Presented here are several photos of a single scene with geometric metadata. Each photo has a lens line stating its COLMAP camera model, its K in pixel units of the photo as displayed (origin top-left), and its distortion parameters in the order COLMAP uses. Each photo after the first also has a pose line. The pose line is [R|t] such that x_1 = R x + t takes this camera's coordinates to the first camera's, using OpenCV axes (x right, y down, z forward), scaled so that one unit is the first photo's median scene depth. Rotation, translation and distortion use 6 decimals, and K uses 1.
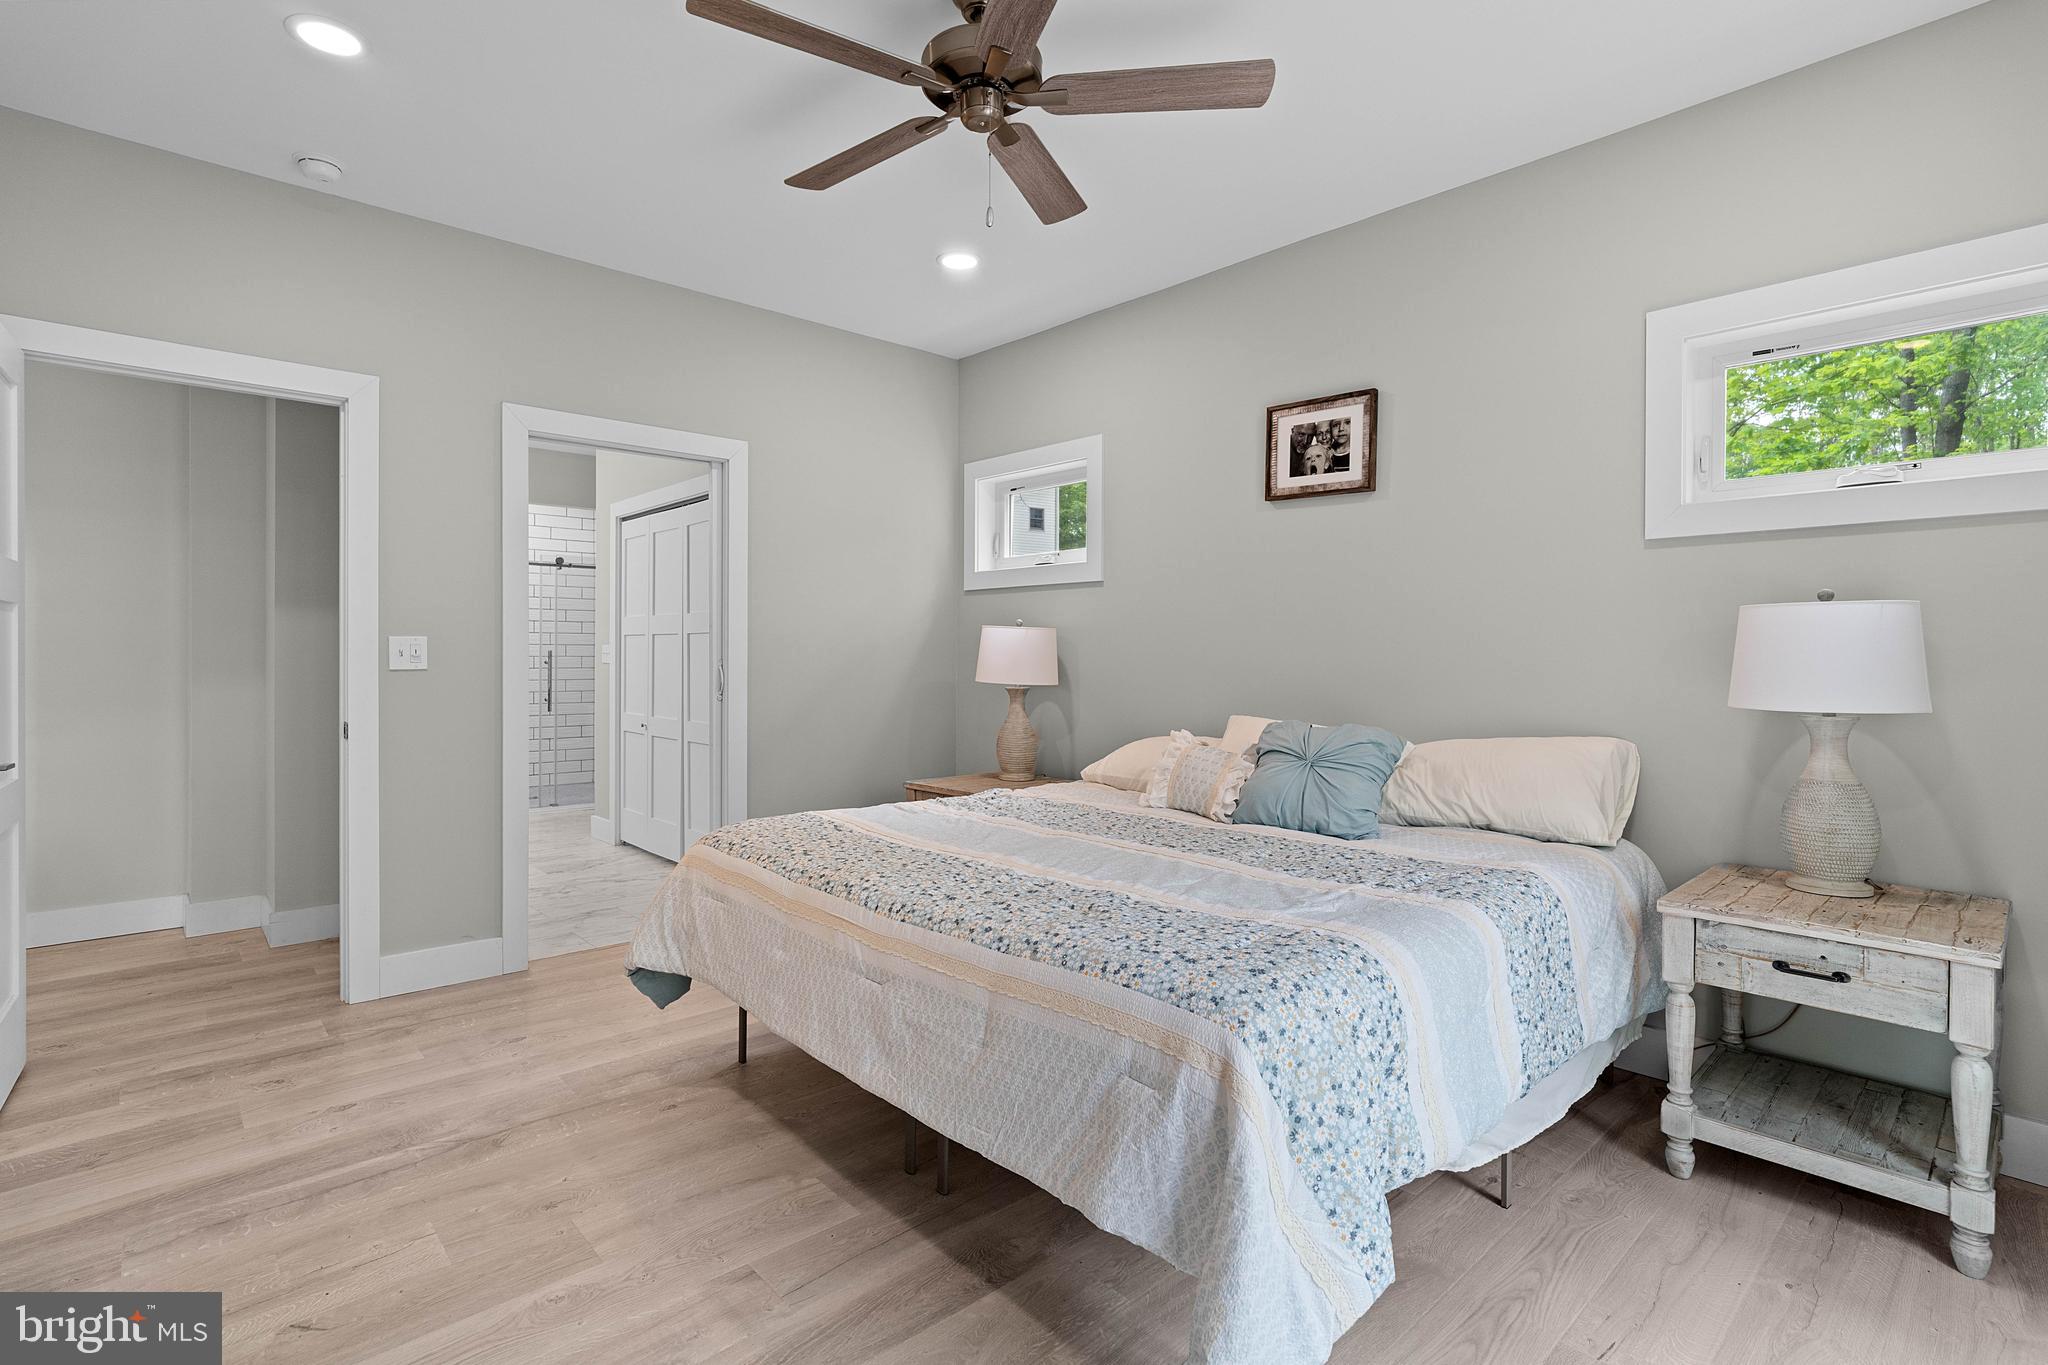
lens RADIAL K [[953.2, 0, 1010.2], [0, 953.2, 670.0], [0, 0, 1]] dist [-0.009335, 0.004035]
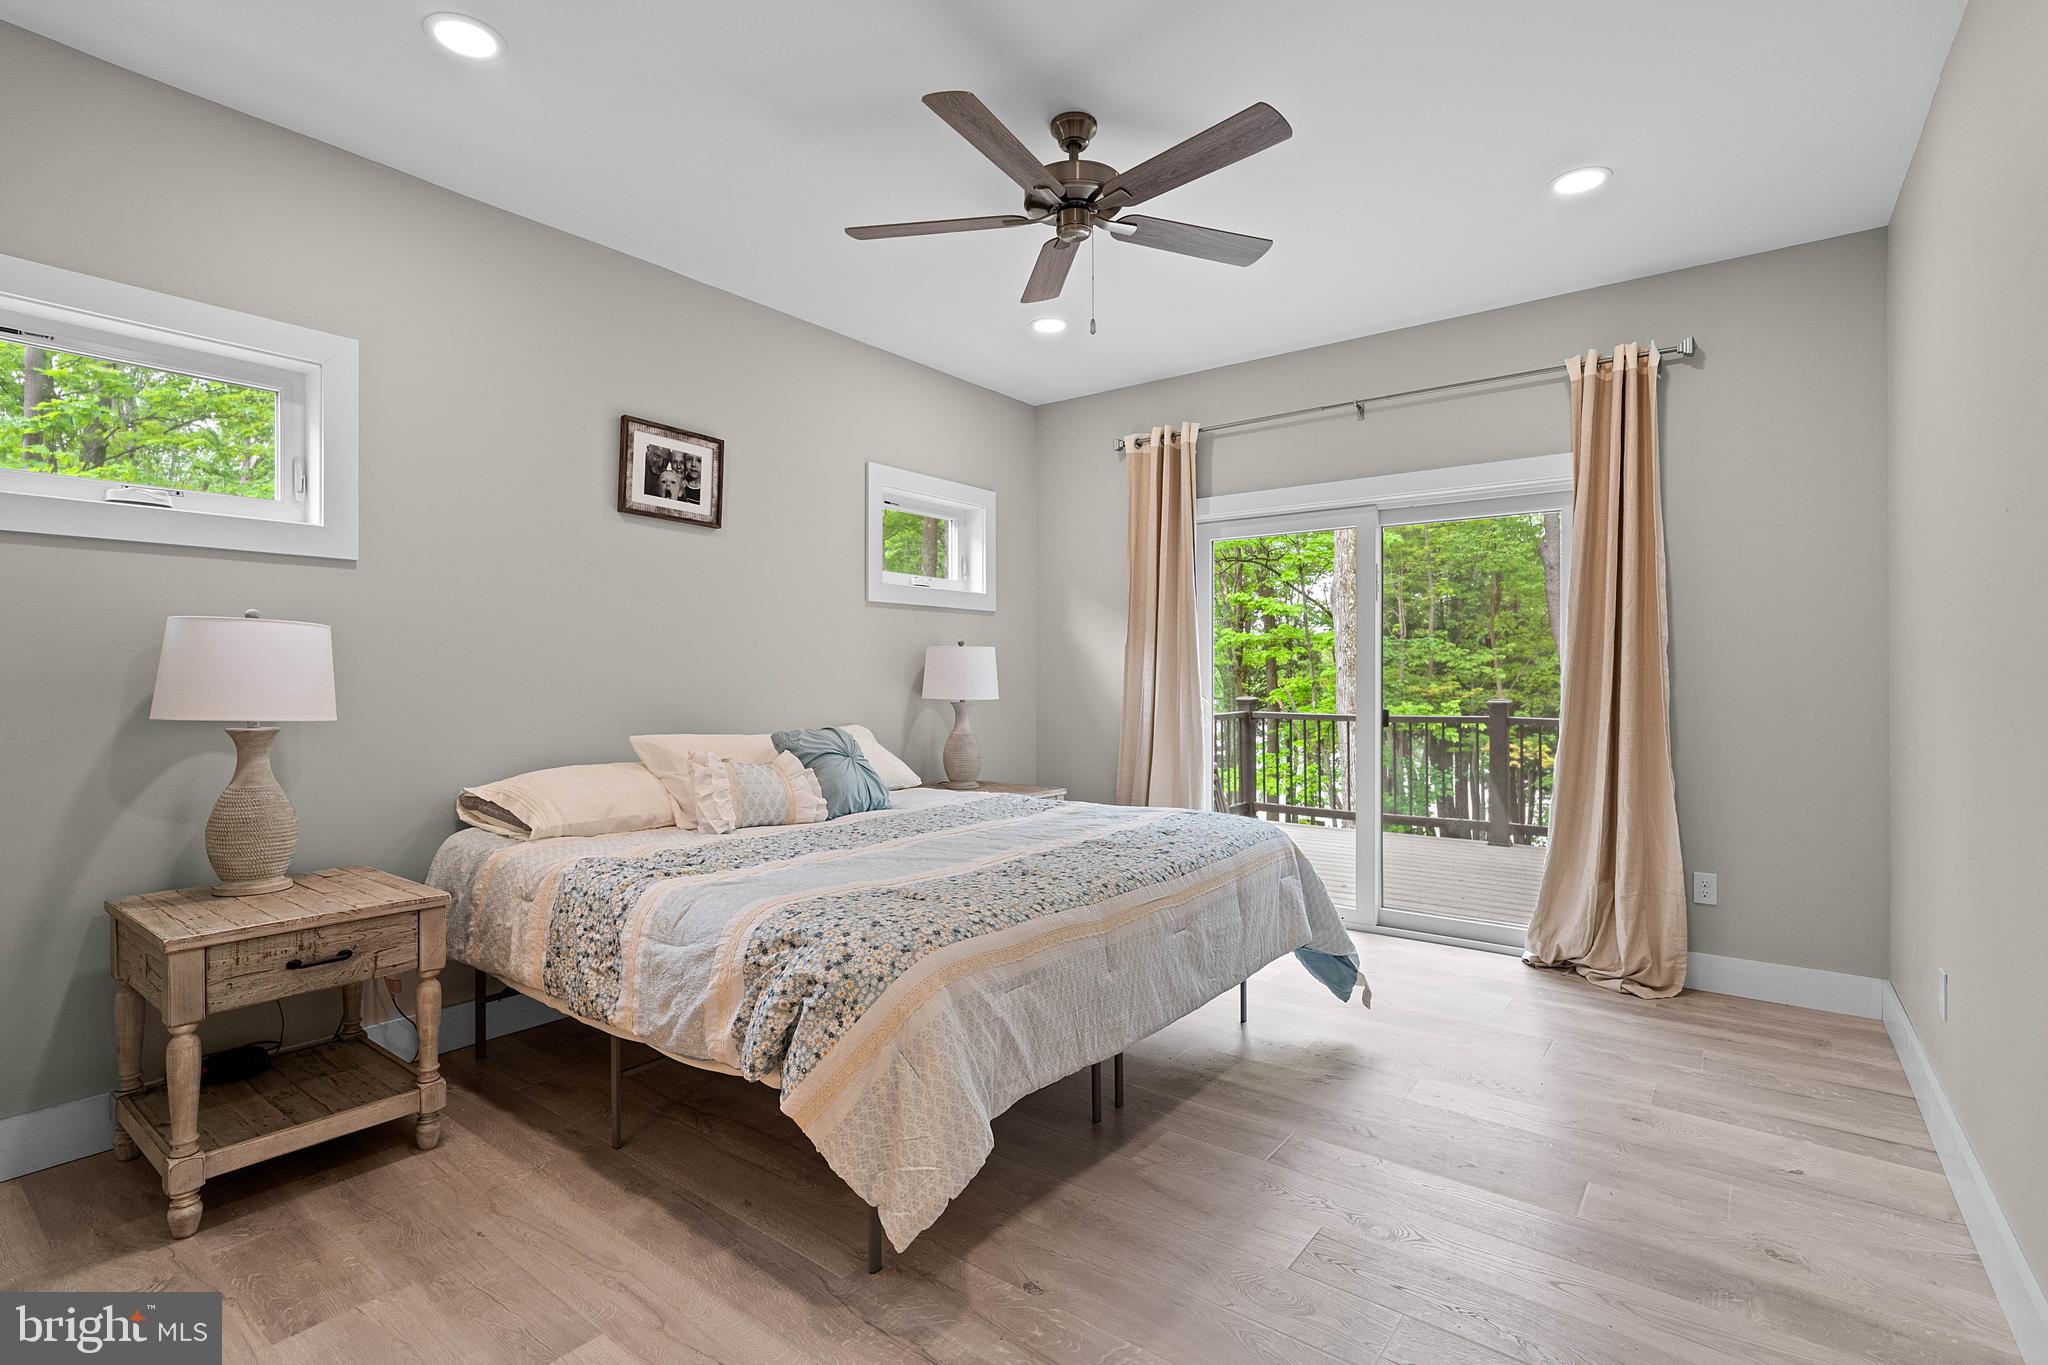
lens RADIAL K [[953.2, 0, 1009.8], [0, 953.2, 678.9], [0, 0, 1]] dist [-0.009335, 0.004035]
pose [[-0.155191, -0.008330, 0.987849, -0.779416], [0.013959, 0.999846, 0.010625, -0.014865], [-0.987786, 0.015438, -0.155050, 0.810542]]
